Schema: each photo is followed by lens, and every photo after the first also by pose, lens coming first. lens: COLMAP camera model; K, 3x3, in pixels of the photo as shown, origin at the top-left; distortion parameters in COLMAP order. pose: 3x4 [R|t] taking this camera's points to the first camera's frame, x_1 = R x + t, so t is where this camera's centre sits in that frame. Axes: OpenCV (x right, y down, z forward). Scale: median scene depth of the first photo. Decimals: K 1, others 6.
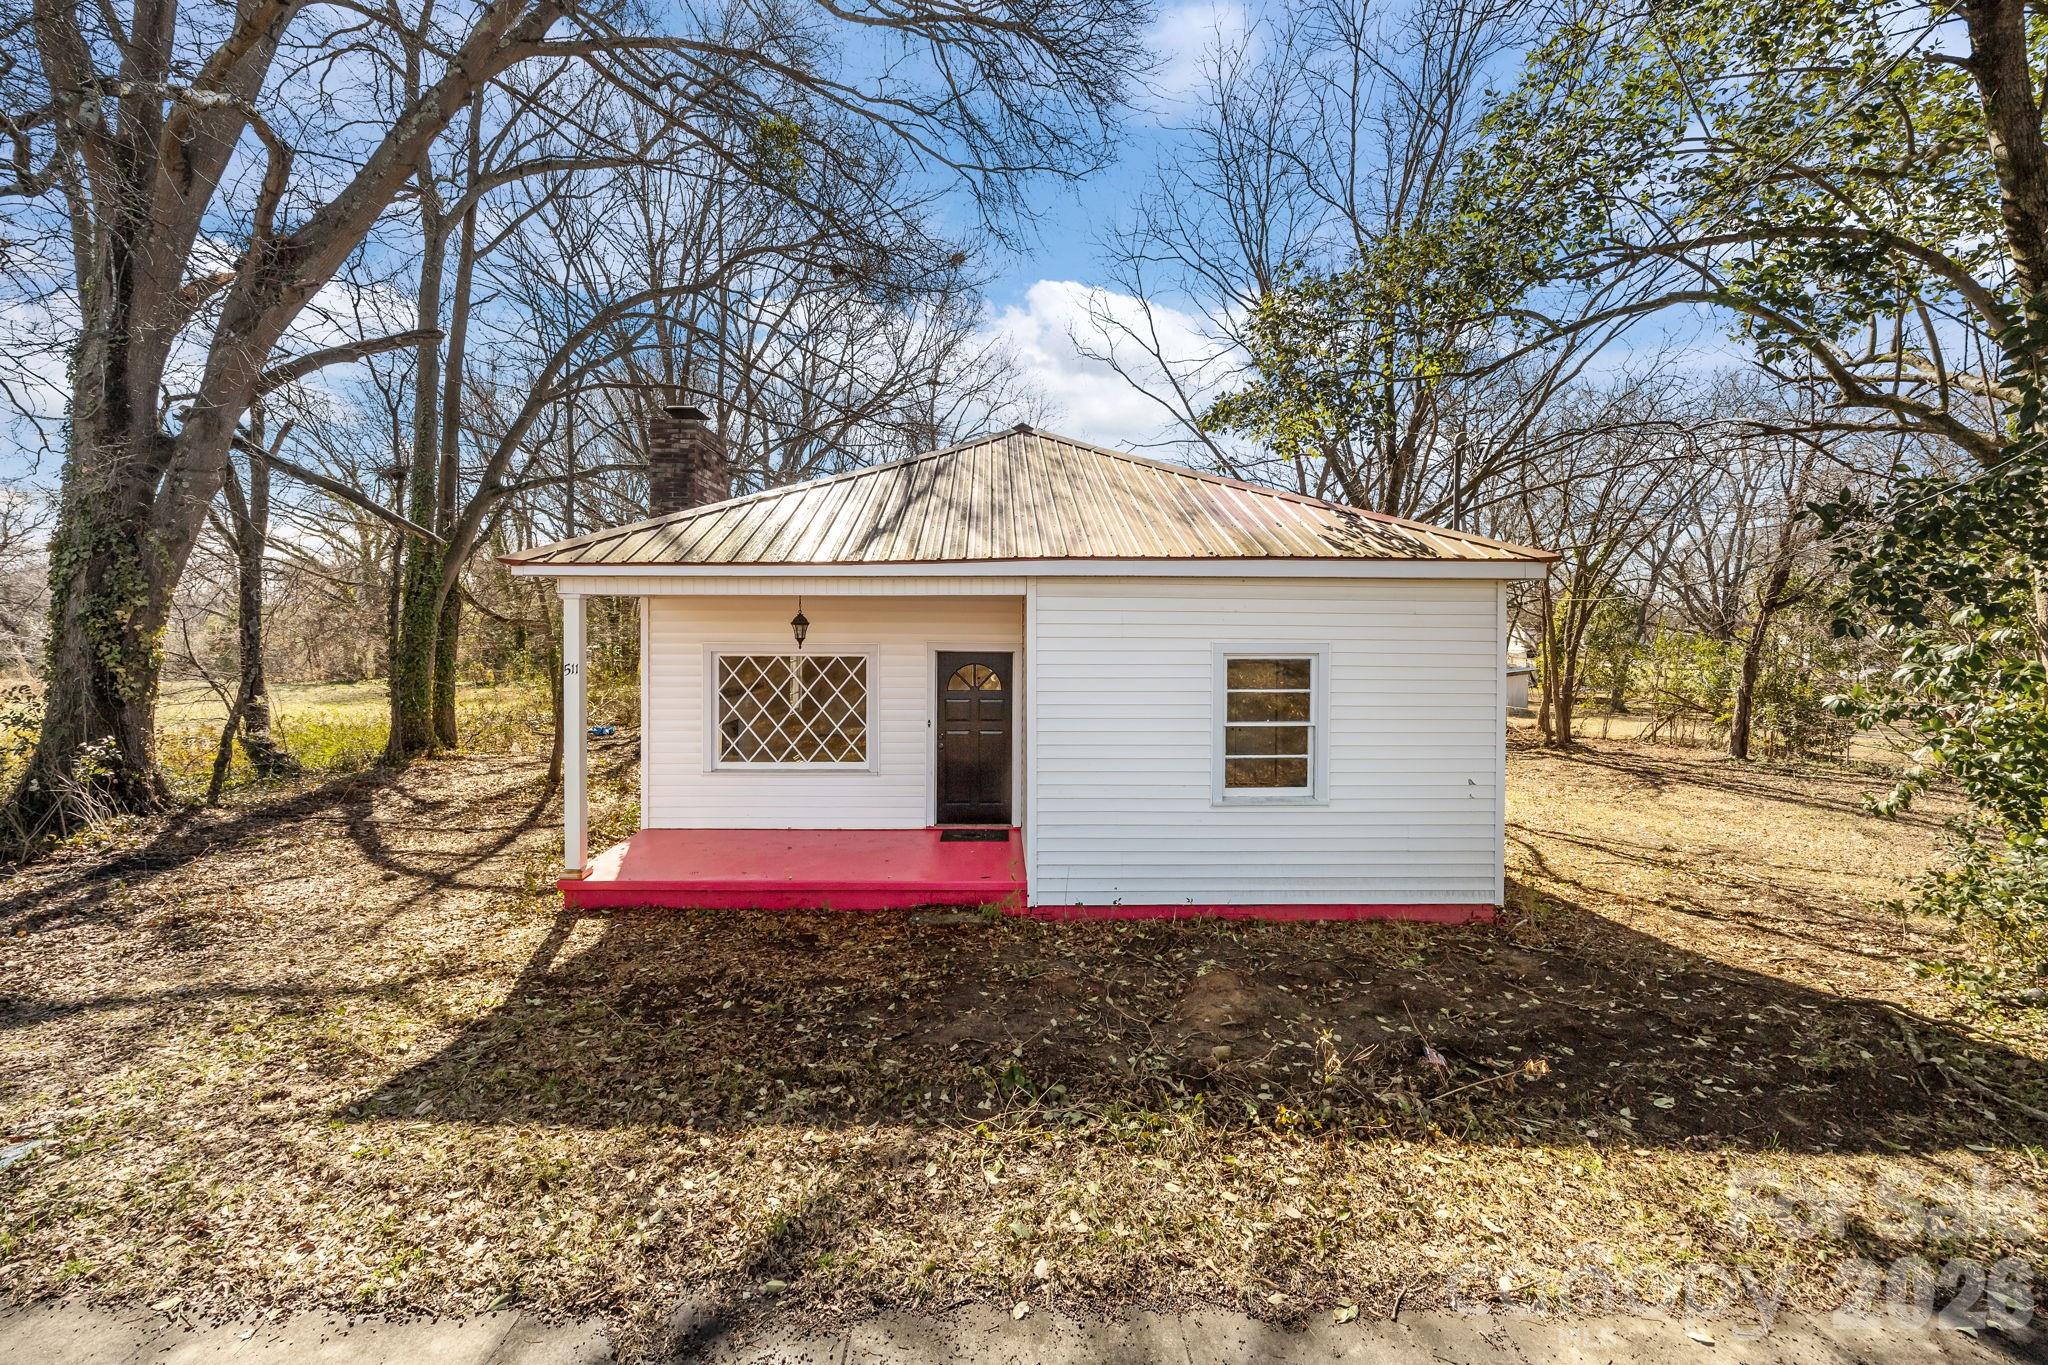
lens RADIAL K [[791.4, 0, 1002.7], [0, 791.4, 626.6], [0, 0, 1]] dist [0.001010, 0.000037]
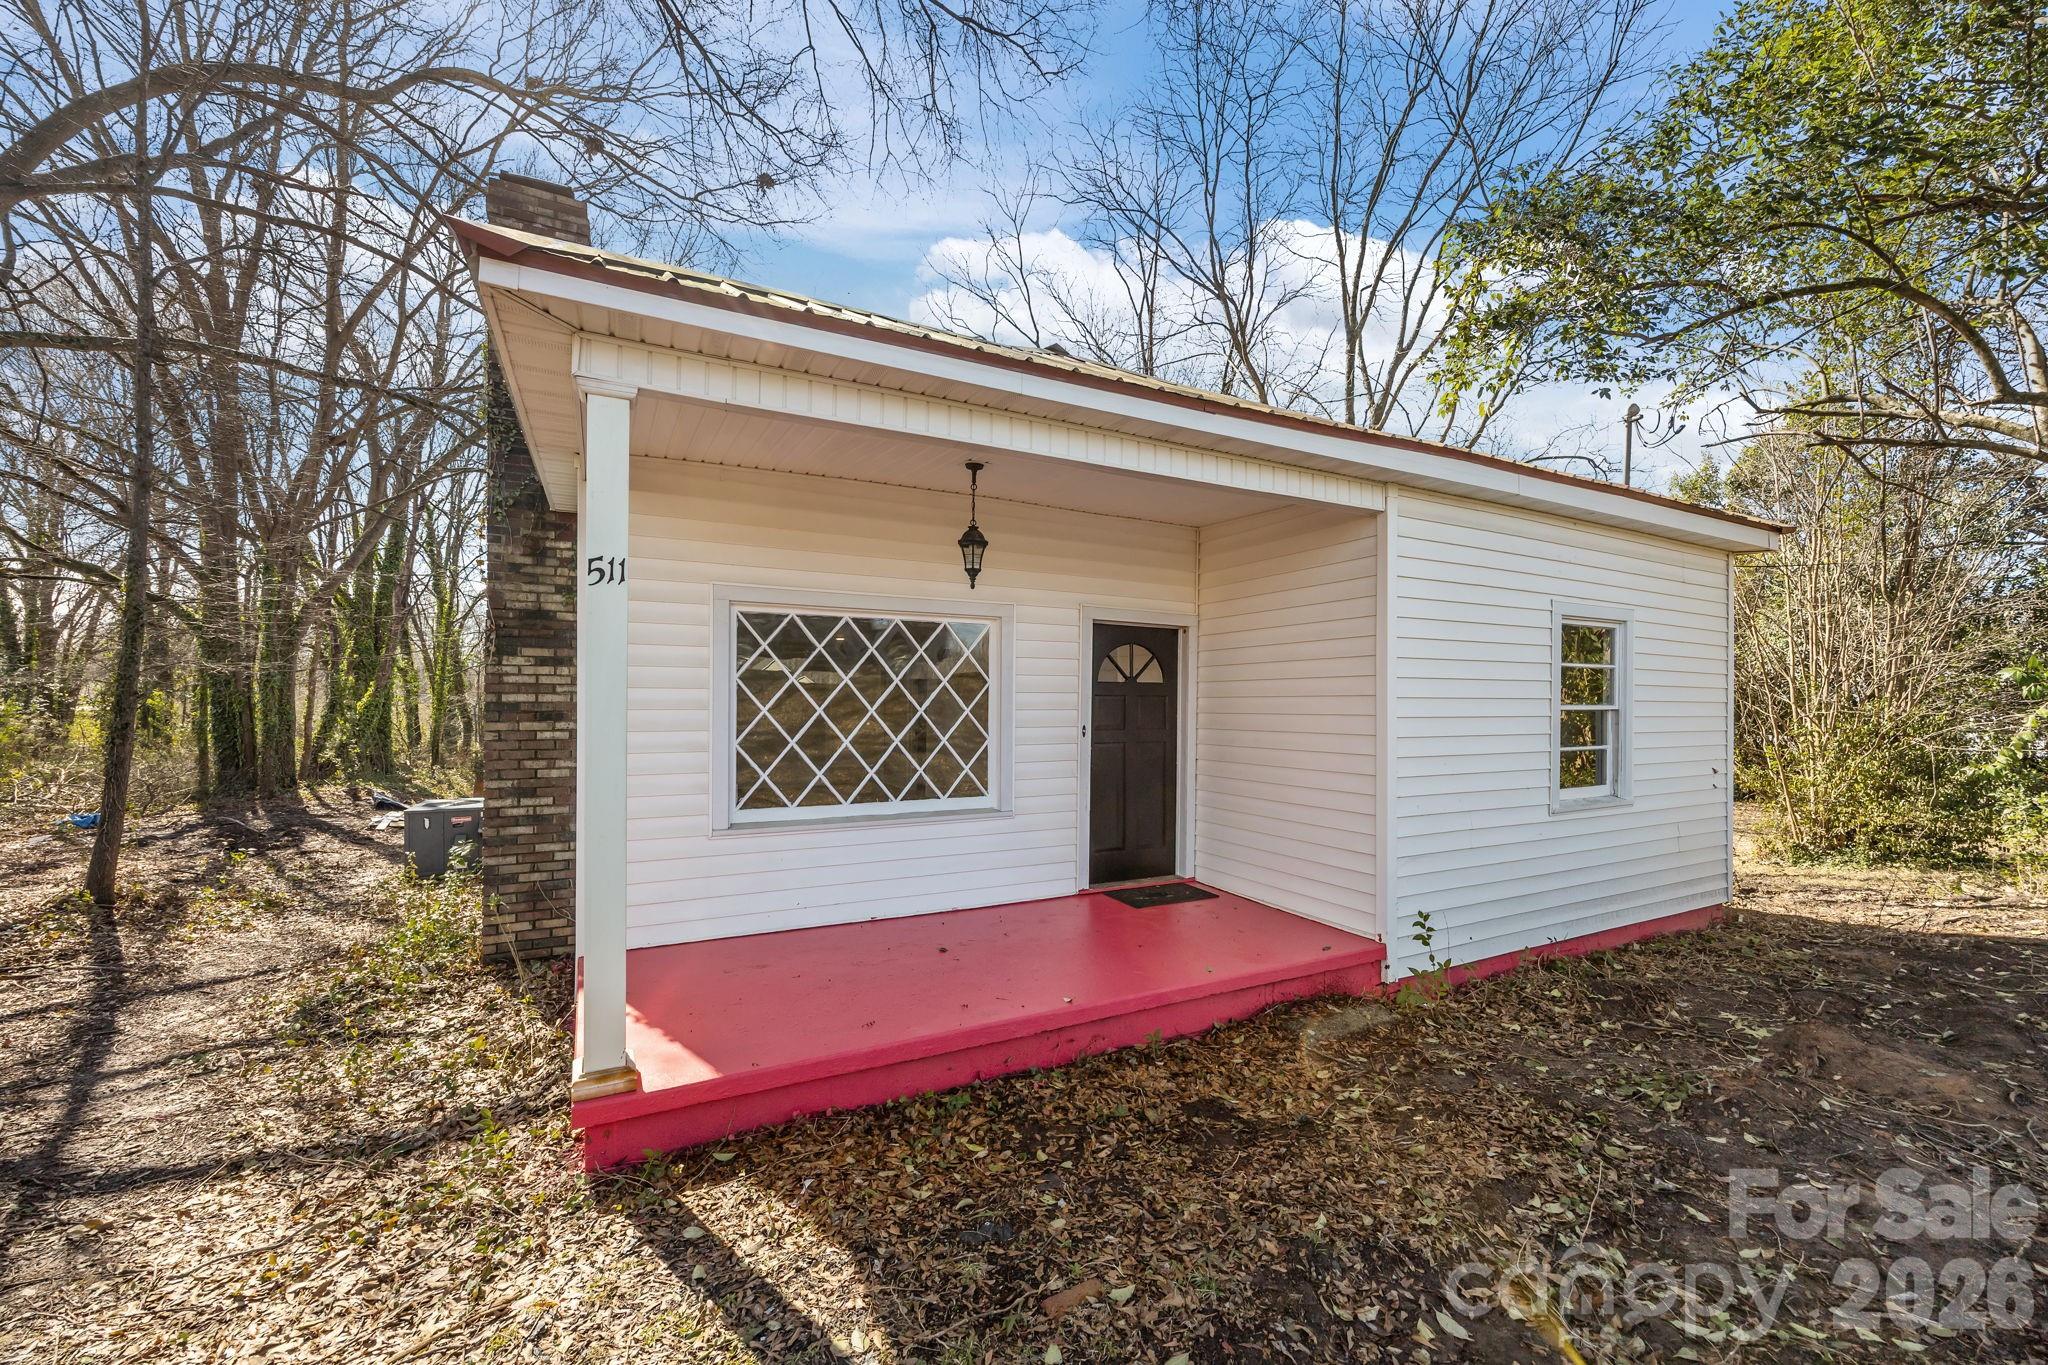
lens RADIAL K [[791.4, 0, 1026.4], [0, 791.4, 698.6], [0, 0, 1]] dist [0.001010, 0.000037]
pose [[0.890597, 0.005558, 0.454760, -0.429636], [-0.007026, 0.999974, 0.001538, 0.094133], [-0.454740, -0.004565, 0.890613, 0.439618]]
